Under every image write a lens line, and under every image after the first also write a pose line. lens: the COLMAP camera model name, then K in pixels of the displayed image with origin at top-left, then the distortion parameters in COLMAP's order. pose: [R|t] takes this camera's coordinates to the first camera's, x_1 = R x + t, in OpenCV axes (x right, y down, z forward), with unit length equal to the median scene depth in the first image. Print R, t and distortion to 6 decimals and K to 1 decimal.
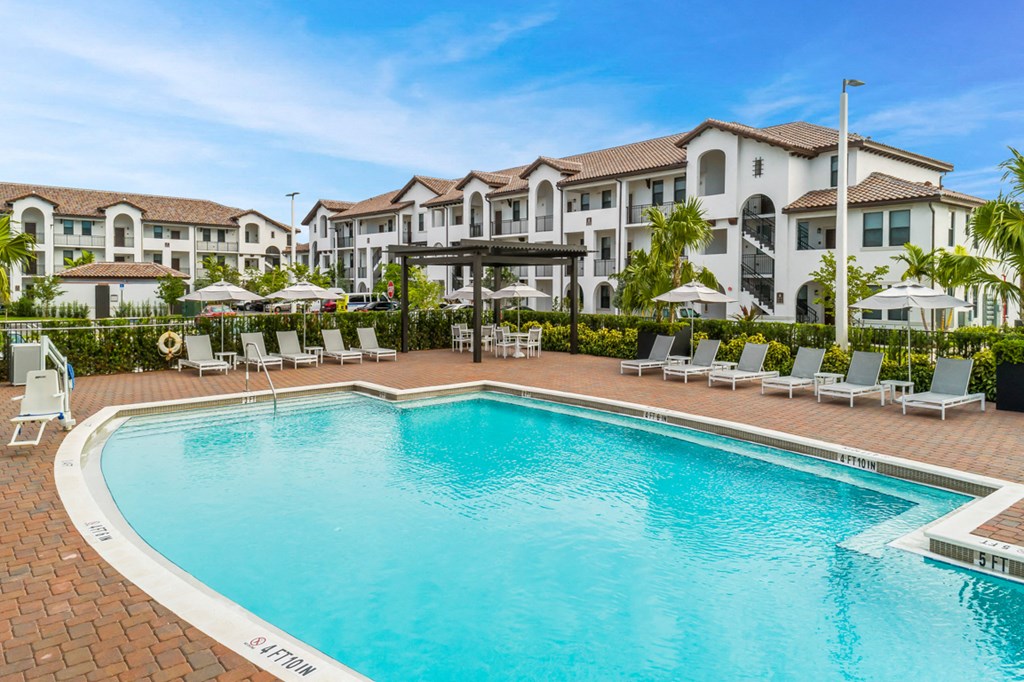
lens RADIAL K [[677.7, 0, 512.0], [0, 677.7, 341.0], [0, 0, 1]] dist [0.087052, -0.124498]
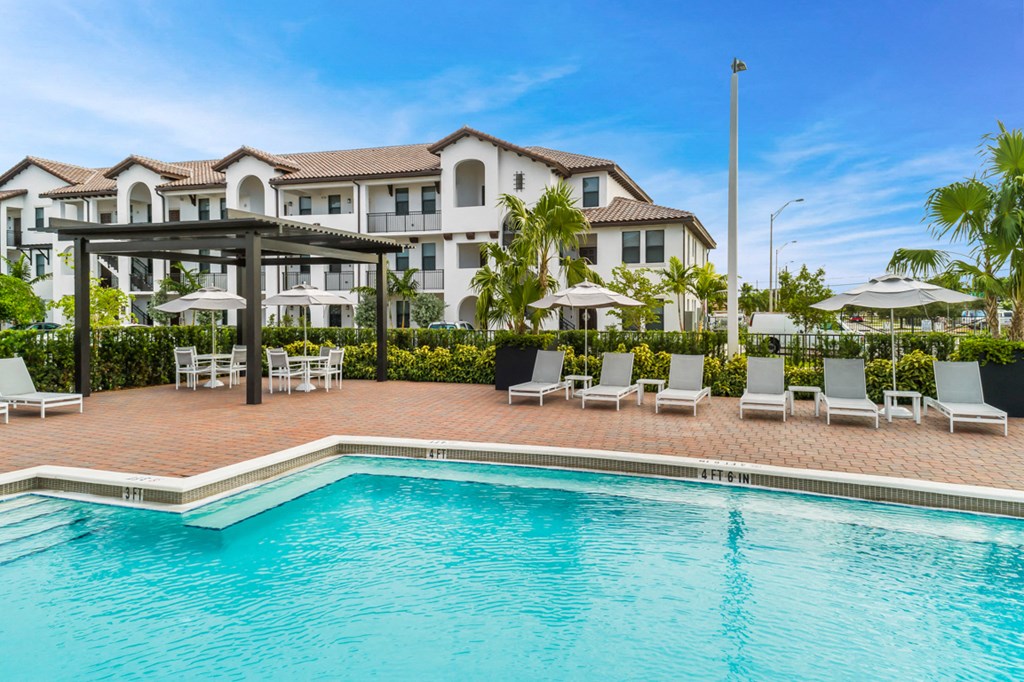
lens RADIAL K [[551.1, 0, 513.0], [0, 551.1, 361.1], [0, 0, 1]] dist [0.090099, -0.055658]
pose [[0.825680, -0.054558, 0.561495, -0.114346], [0.047741, 0.998500, 0.026815, -0.010185], [-0.562115, 0.004665, 0.827046, 0.300753]]
